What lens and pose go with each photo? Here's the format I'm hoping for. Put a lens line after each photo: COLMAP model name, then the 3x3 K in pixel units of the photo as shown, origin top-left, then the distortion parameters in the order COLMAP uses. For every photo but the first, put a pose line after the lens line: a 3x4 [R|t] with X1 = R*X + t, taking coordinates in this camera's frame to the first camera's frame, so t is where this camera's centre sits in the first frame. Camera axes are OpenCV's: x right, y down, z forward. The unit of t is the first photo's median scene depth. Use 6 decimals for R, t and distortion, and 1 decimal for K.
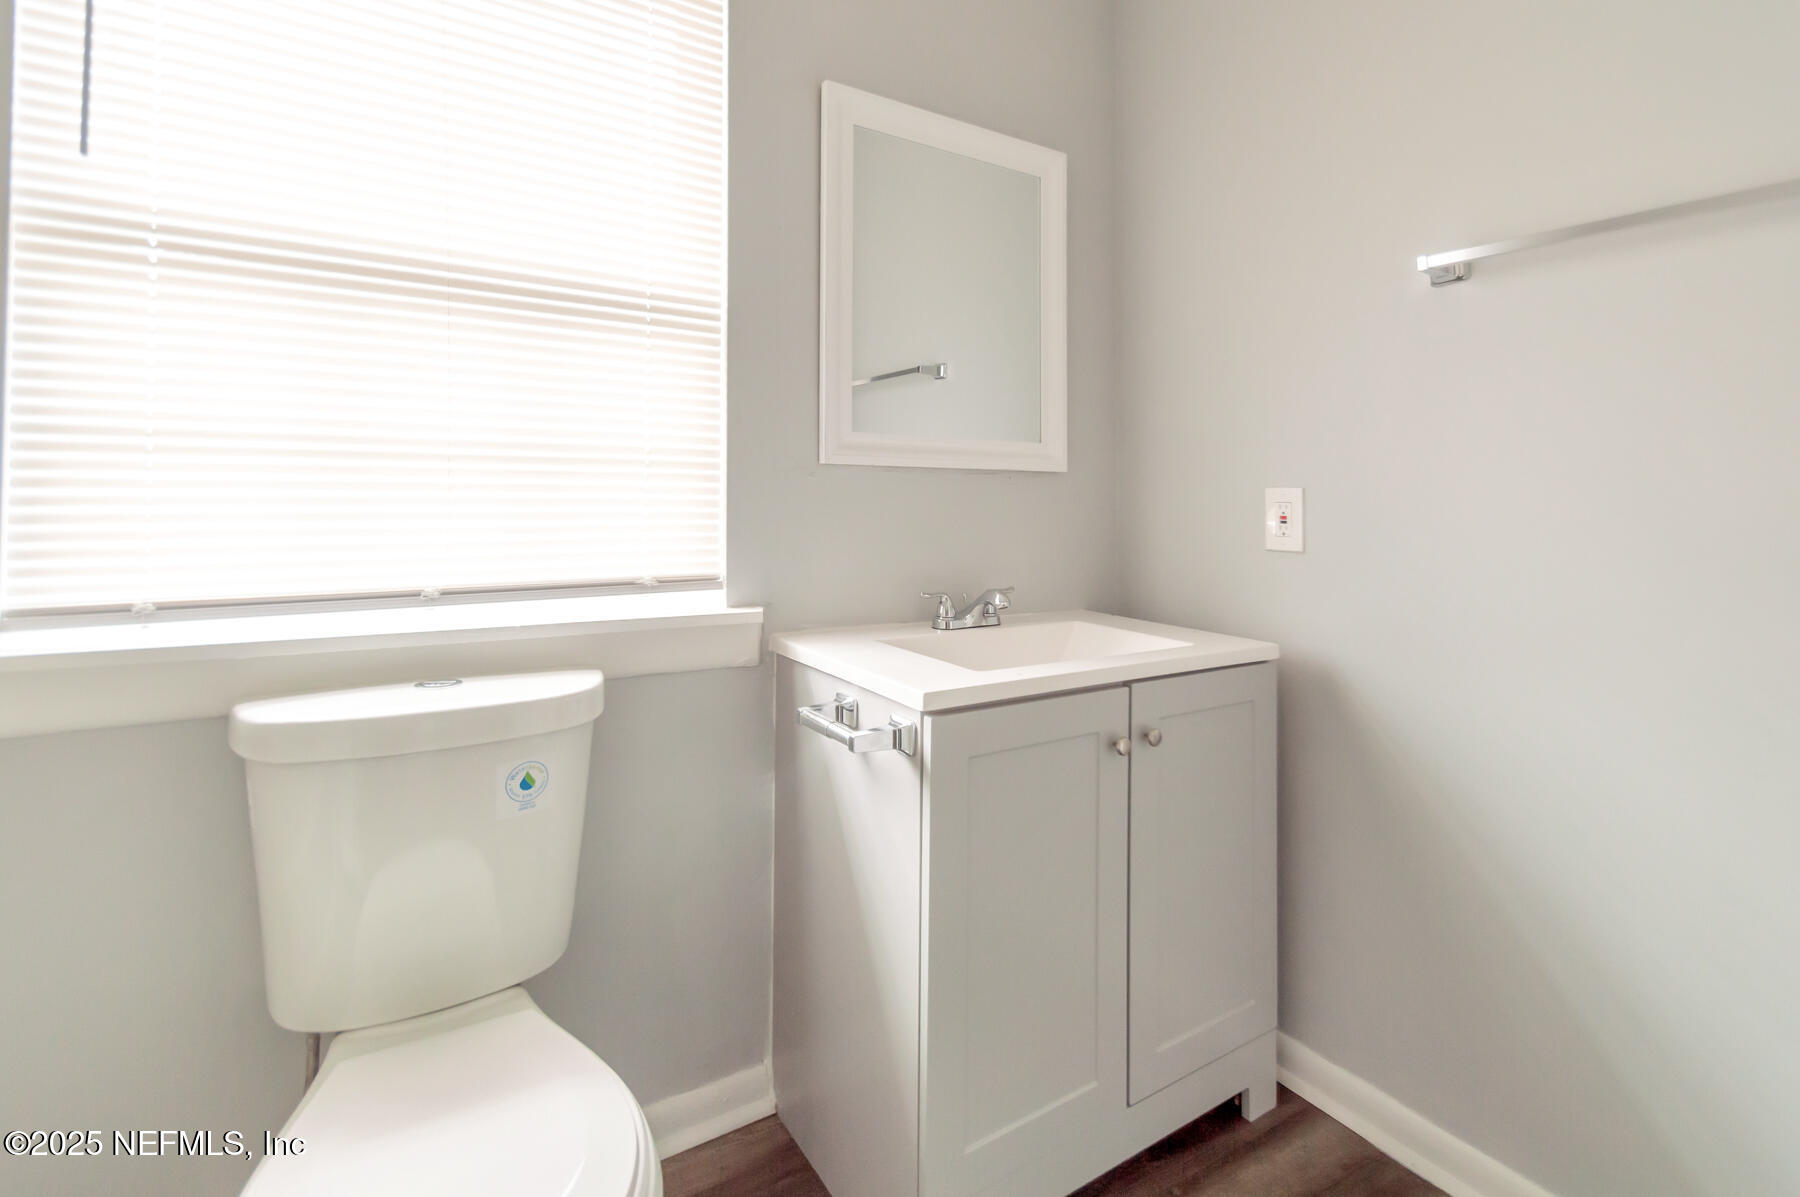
lens RADIAL K [[861.5, 0, 852.5], [0, 861.5, 479.6], [0, 0, 1]] dist [0.010614, -0.000192]
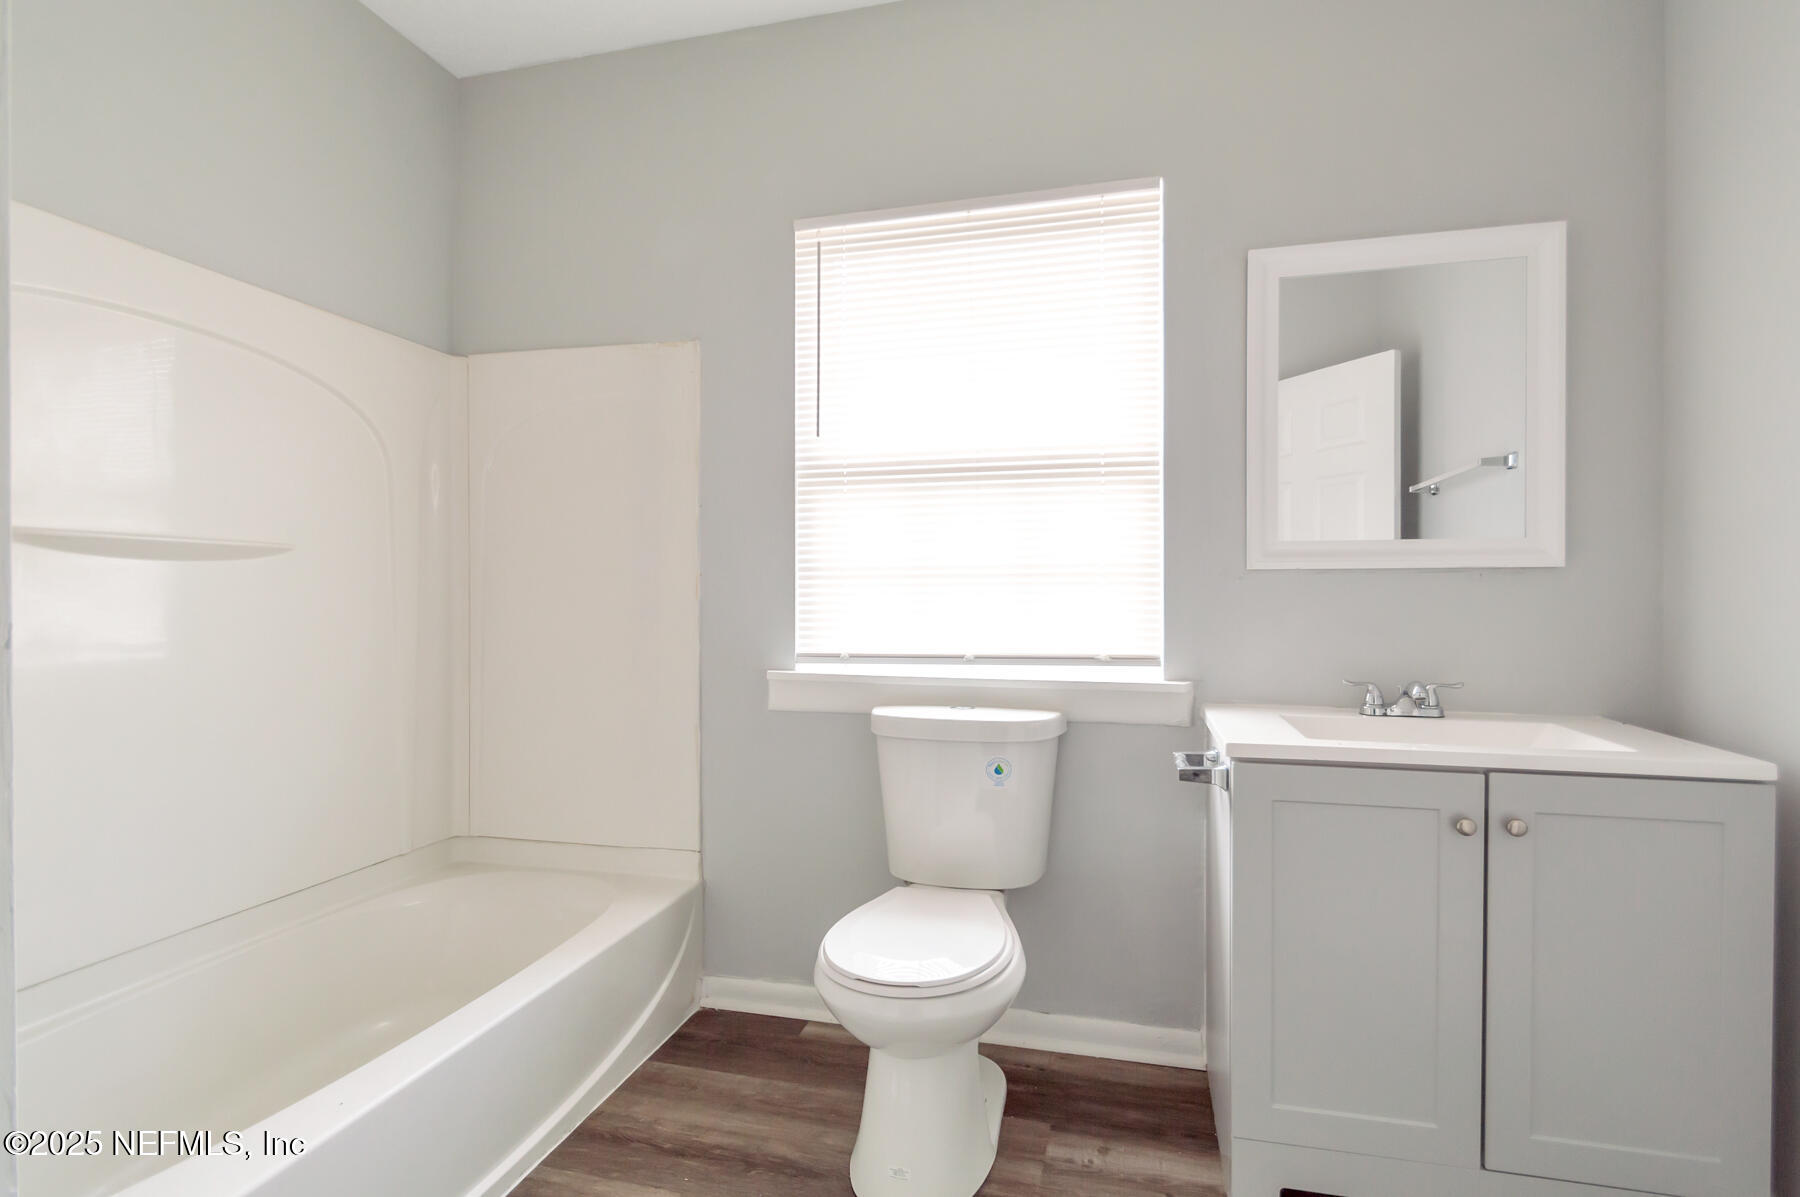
lens RADIAL K [[861.5, 0, 905.8], [0, 861.5, 608.6], [0, 0, 1]] dist [0.010614, -0.000192]
pose [[0.684214, -0.004315, -0.729269, 0.552663], [0.022155, 0.999644, 0.014871, 0.008429], [0.728945, -0.026332, 0.684066, -0.200056]]
